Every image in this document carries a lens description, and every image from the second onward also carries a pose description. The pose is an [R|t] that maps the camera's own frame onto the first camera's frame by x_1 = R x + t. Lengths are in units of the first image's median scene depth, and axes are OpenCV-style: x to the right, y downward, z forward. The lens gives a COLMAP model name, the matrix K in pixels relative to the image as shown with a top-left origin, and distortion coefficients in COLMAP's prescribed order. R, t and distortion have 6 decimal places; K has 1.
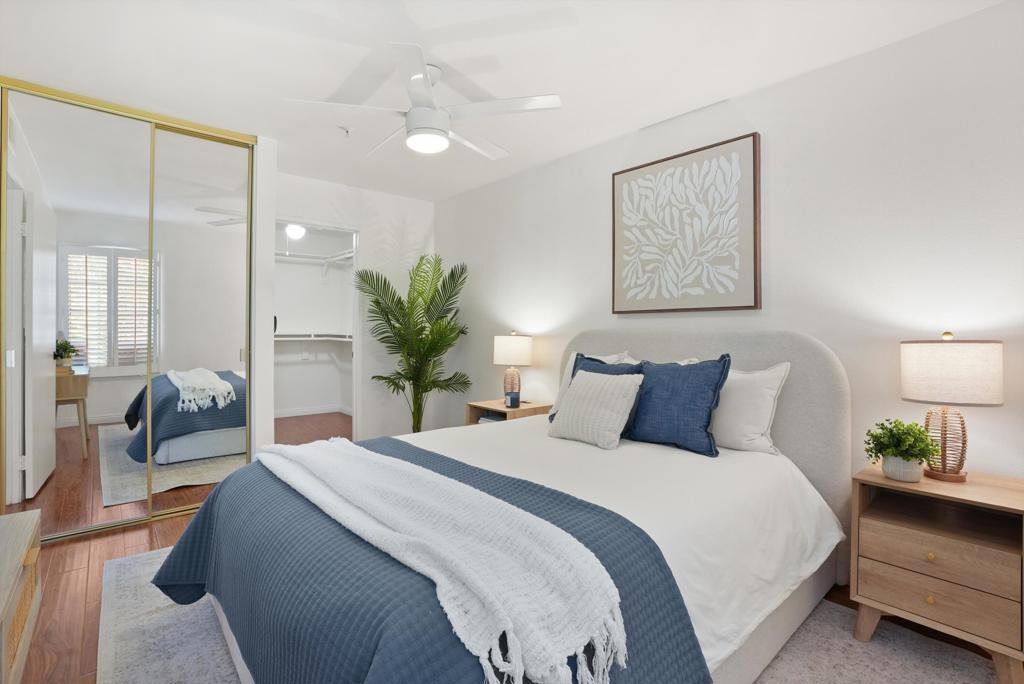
lens RADIAL K [[480.9, 0, 512.4], [0, 480.9, 331.3], [0, 0, 1]] dist [-0.074120, 0.031552]
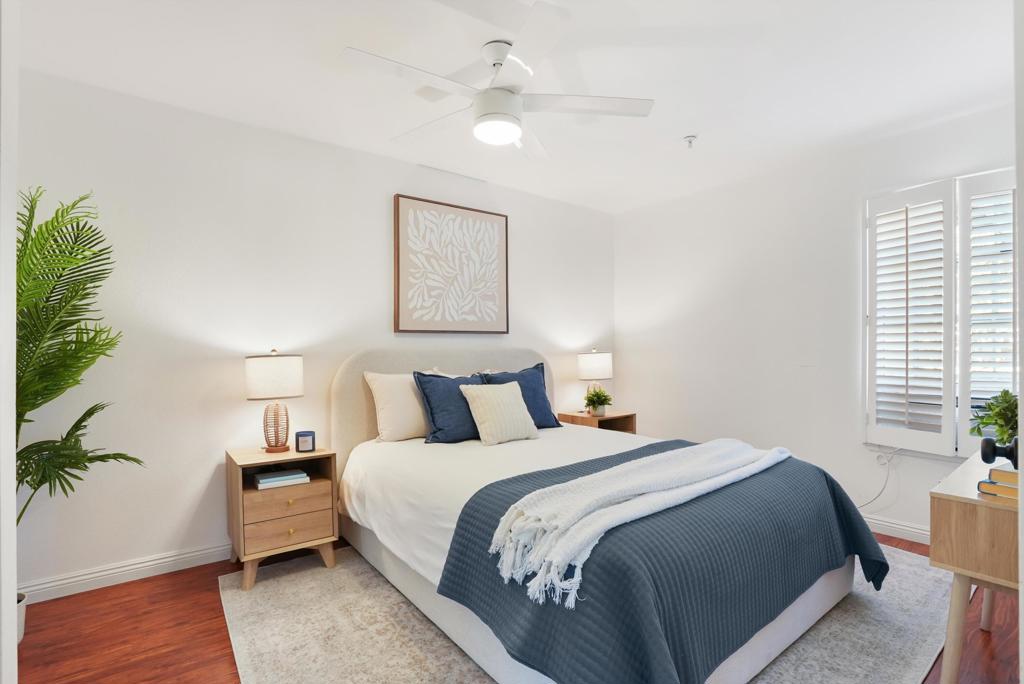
lens RADIAL K [[476.9, 0, 515.5], [0, 476.9, 344.4], [0, 0, 1]] dist [-0.071214, 0.029948]
pose [[0.061506, 0.003490, 0.998101, -0.859517], [0.004969, 0.999980, -0.003803, -0.006324], [-0.998094, 0.005193, 0.061487, 0.762466]]
